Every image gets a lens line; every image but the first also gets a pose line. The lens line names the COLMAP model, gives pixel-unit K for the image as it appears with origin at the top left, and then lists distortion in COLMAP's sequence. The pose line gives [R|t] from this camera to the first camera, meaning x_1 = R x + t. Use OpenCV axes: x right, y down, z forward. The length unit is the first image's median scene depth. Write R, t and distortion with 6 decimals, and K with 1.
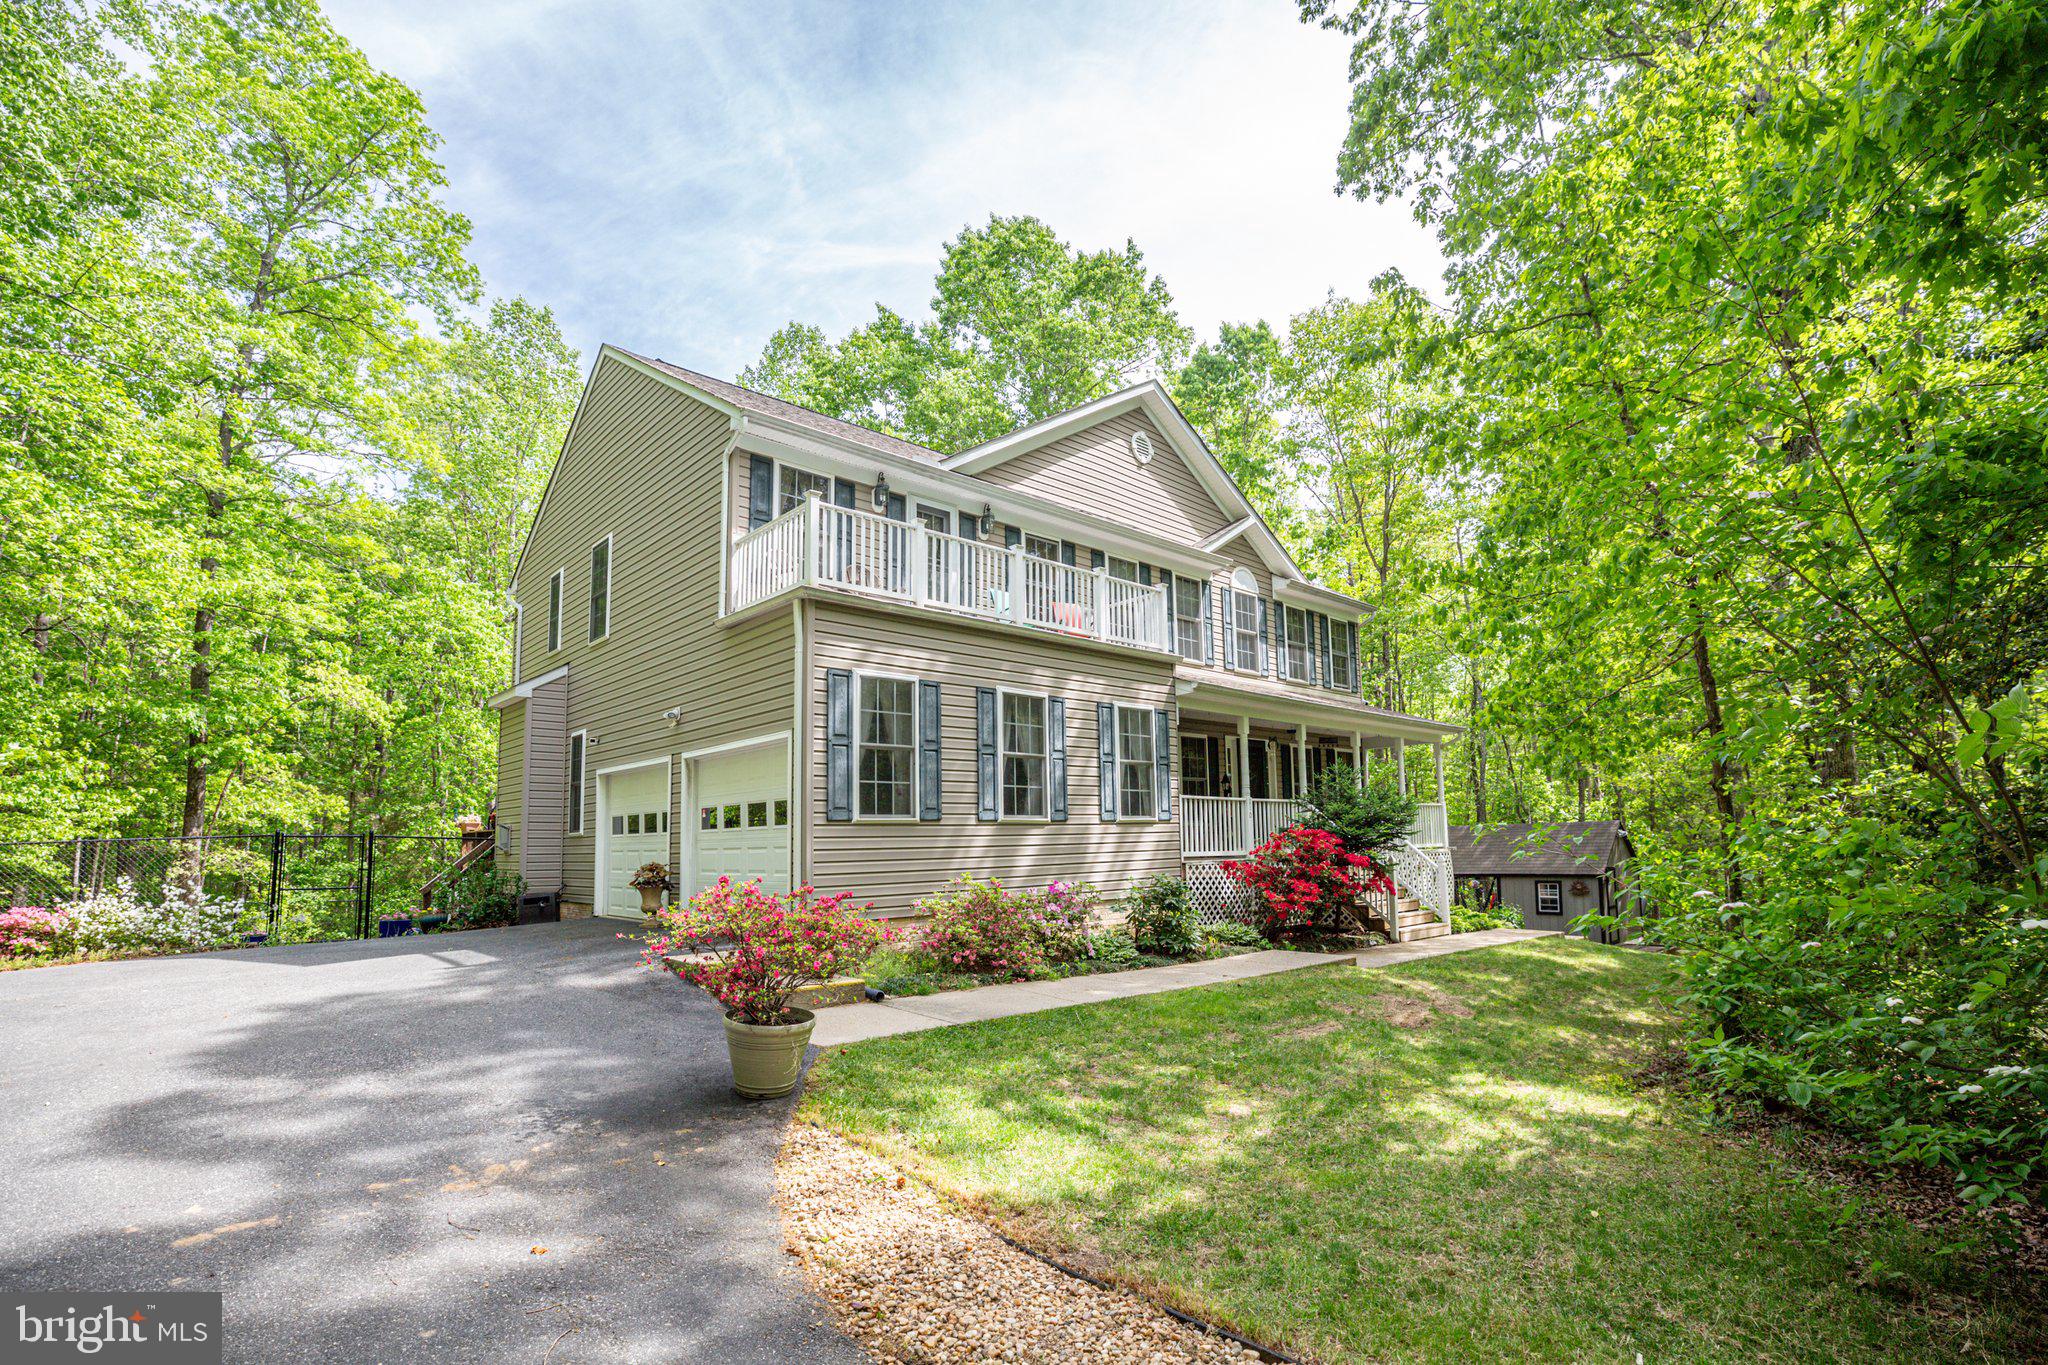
lens RADIAL K [[992.0, 0, 1024.0], [0, 992.0, 682.5], [0, 0, 1]] dist [-0.020449, 0.000471]
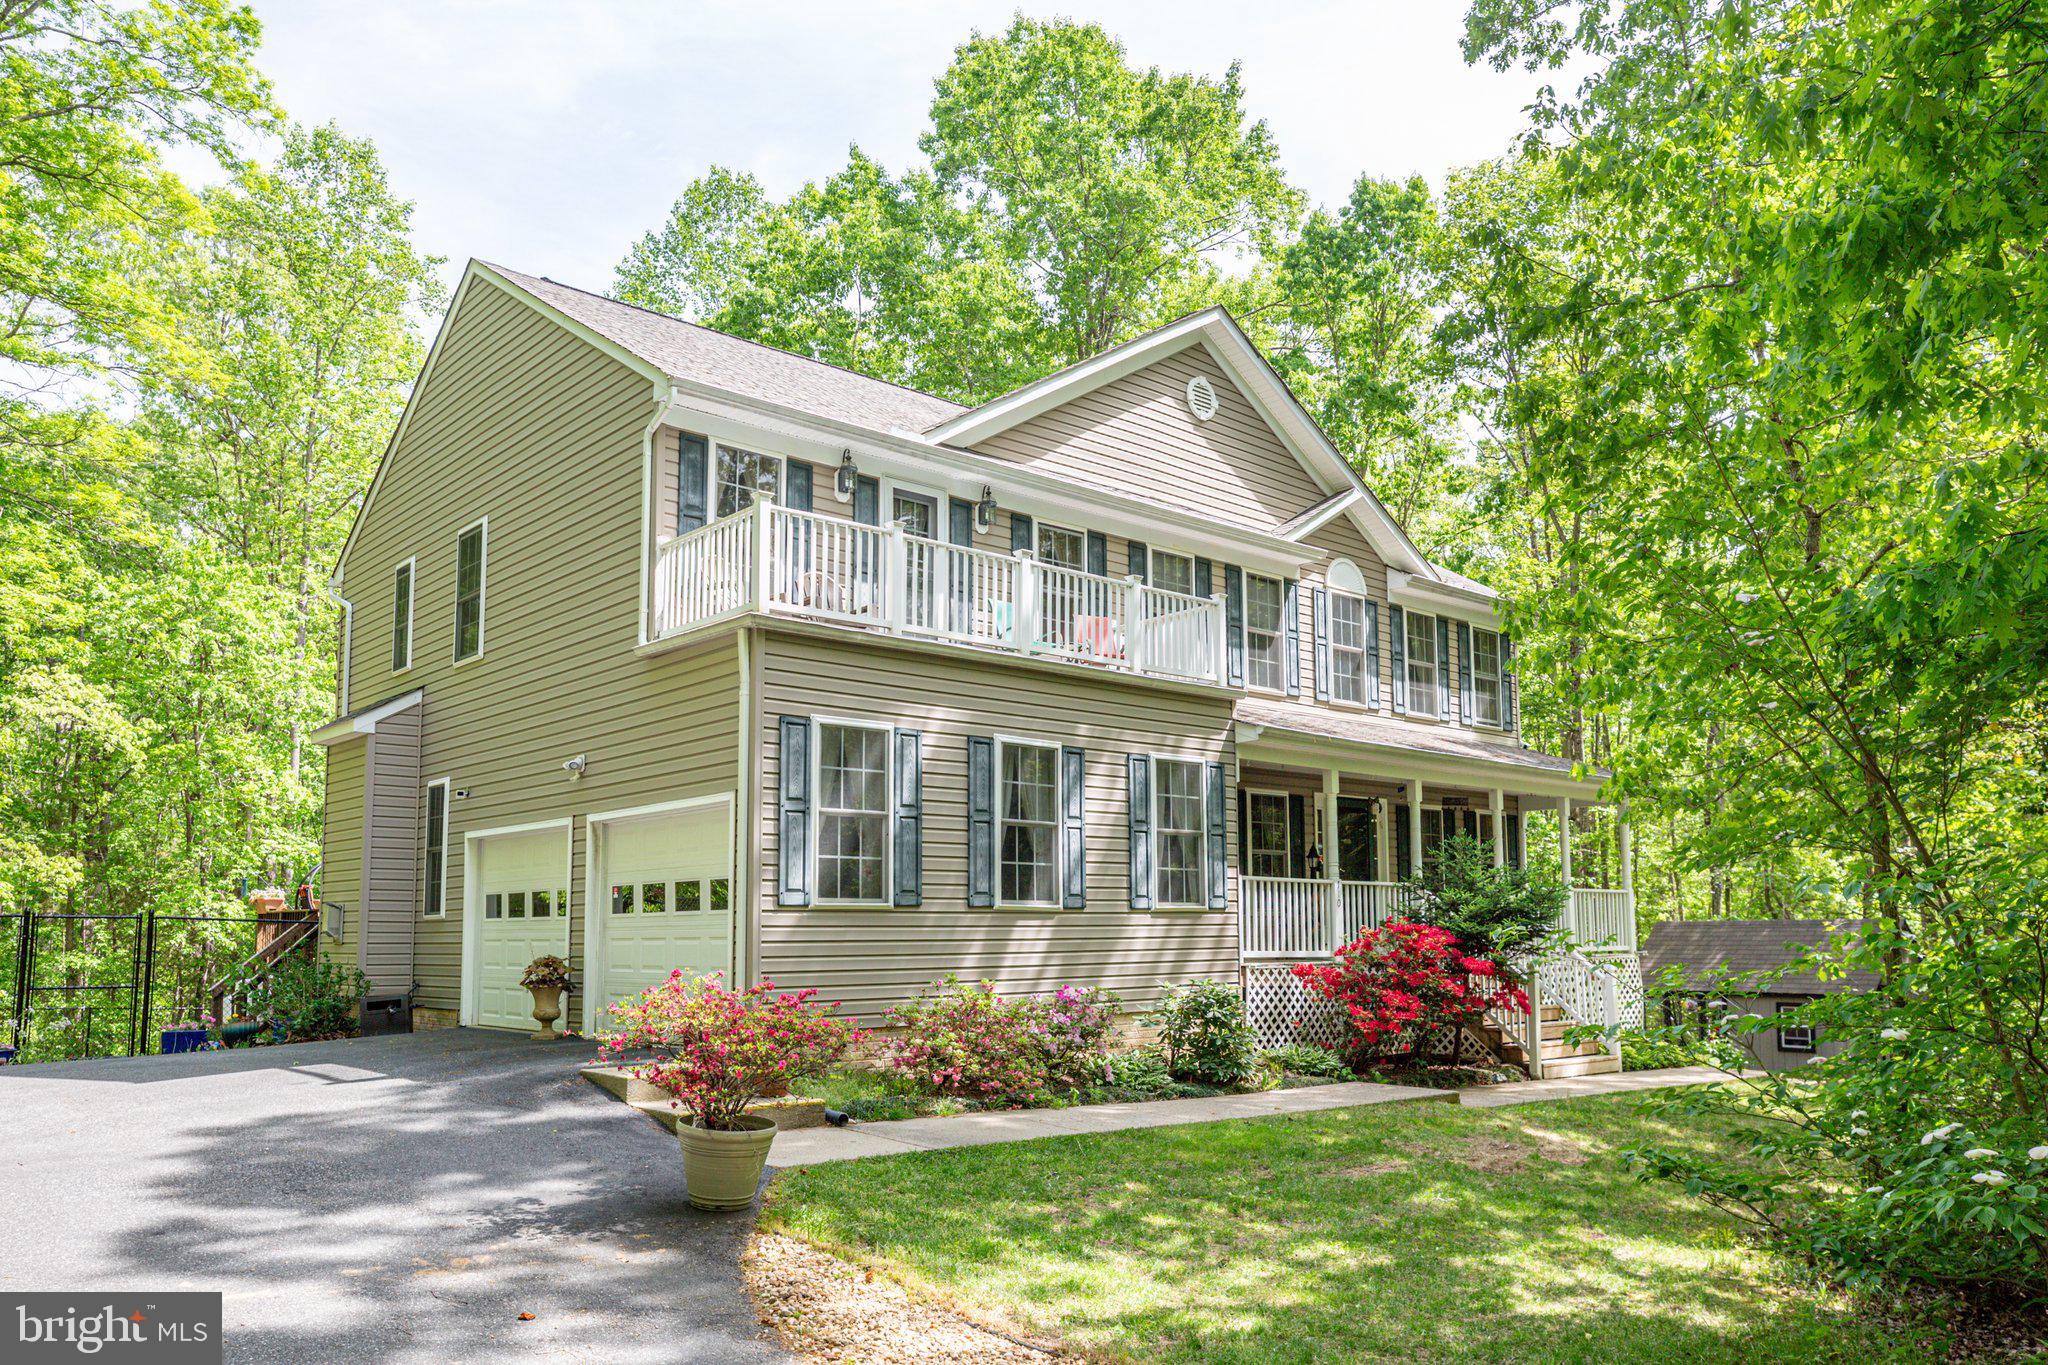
lens RADIAL K [[1506.8, 0, 1013.5], [0, 1506.8, 717.1], [0, 0, 1]] dist [0.007058, -0.000530]
pose [[0.999564, 0.009953, -0.027788, 0.017556], [-0.009483, 0.999811, 0.016996, -0.026155], [0.027952, -0.016725, 0.999469, -0.154240]]
